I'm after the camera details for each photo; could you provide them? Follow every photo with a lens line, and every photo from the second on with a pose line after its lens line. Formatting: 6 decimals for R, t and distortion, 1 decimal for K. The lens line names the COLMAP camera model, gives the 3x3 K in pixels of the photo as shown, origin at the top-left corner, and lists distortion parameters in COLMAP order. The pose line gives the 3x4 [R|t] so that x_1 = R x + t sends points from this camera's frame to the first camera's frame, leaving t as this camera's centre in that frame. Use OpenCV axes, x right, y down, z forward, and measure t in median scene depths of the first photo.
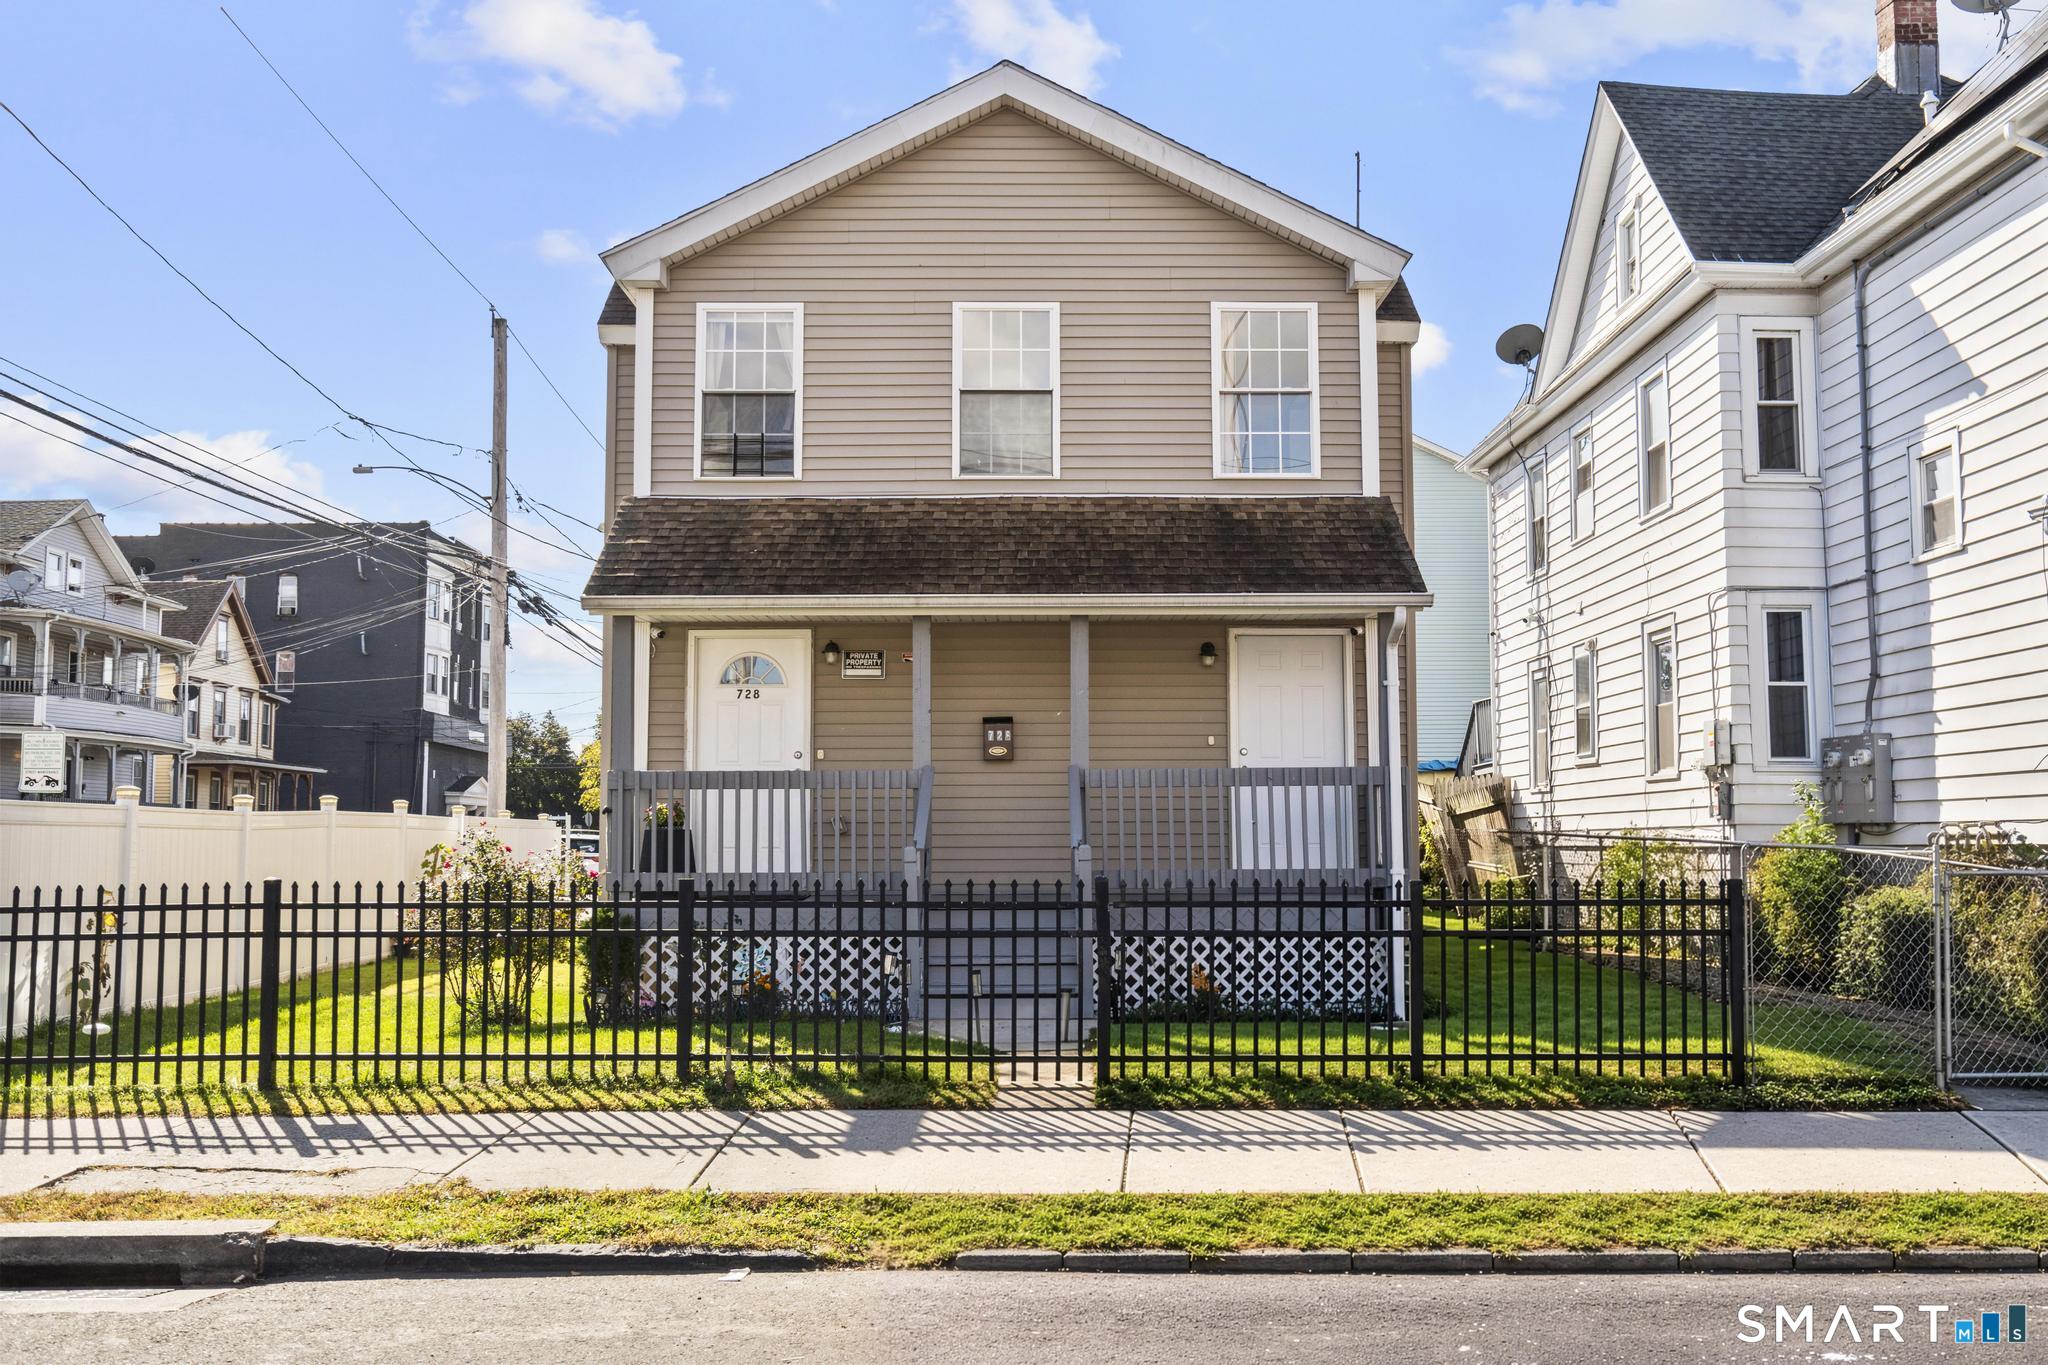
lens RADIAL K [[1934.0, 0, 1024.7], [0, 1934.0, 685.5], [0, 0, 1]] dist [-0.010742, 0.000000]
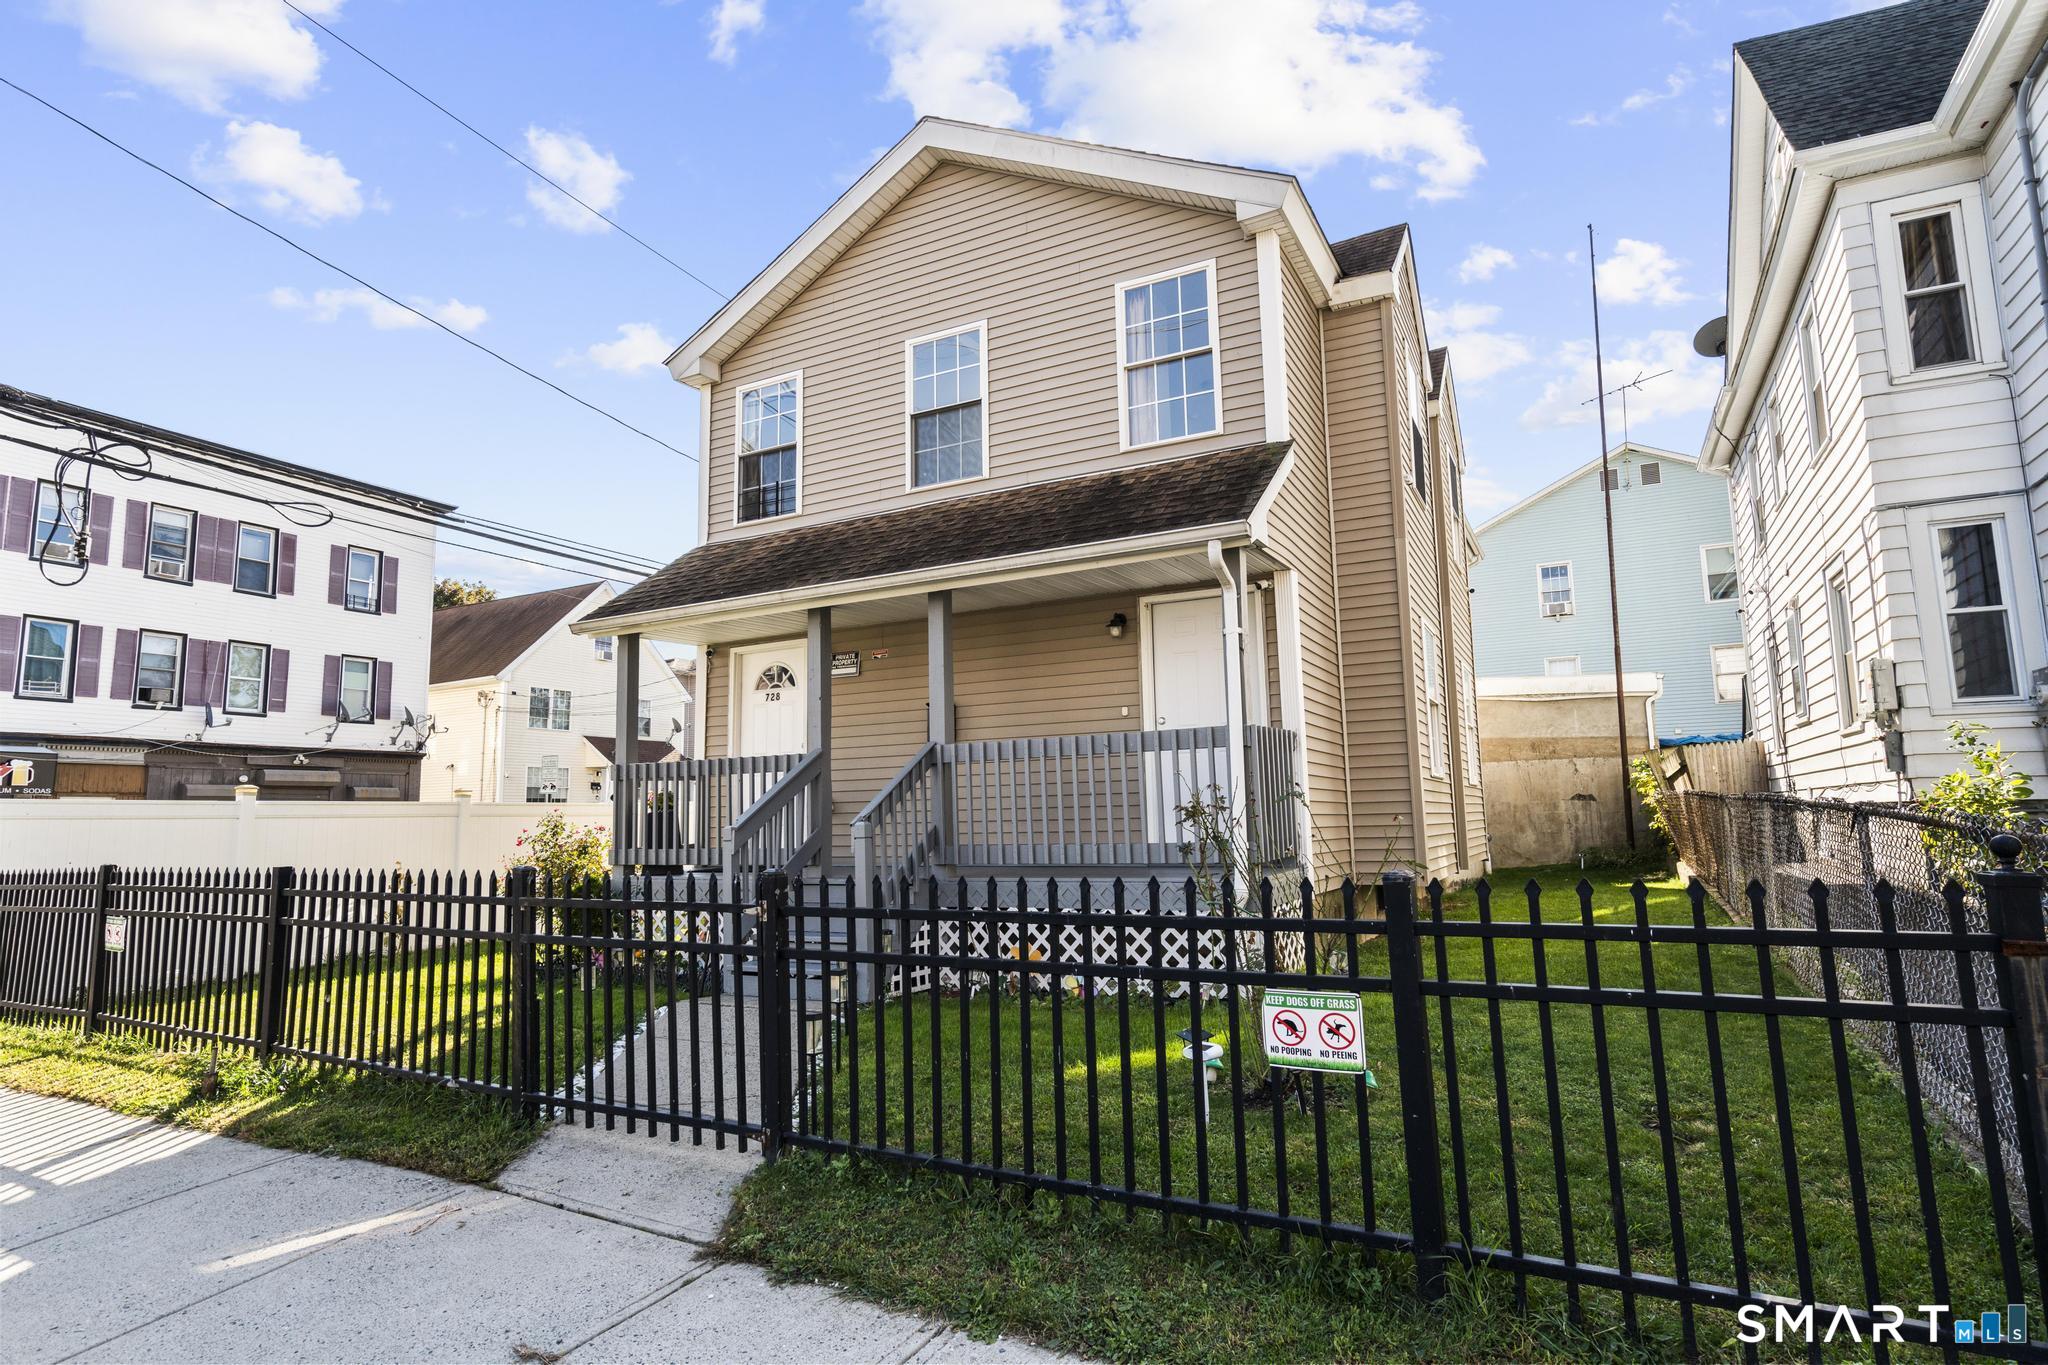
lens RADIAL K [[1076.7, 0, 1019.7], [0, 1076.7, 678.0], [0, 0, 1]] dist [0.000075, -0.000693]
pose [[0.875556, -0.075818, -0.477130, 0.254476], [0.056654, 0.996908, -0.054450, 0.031157], [0.479783, 0.020642, 0.877144, 0.394489]]
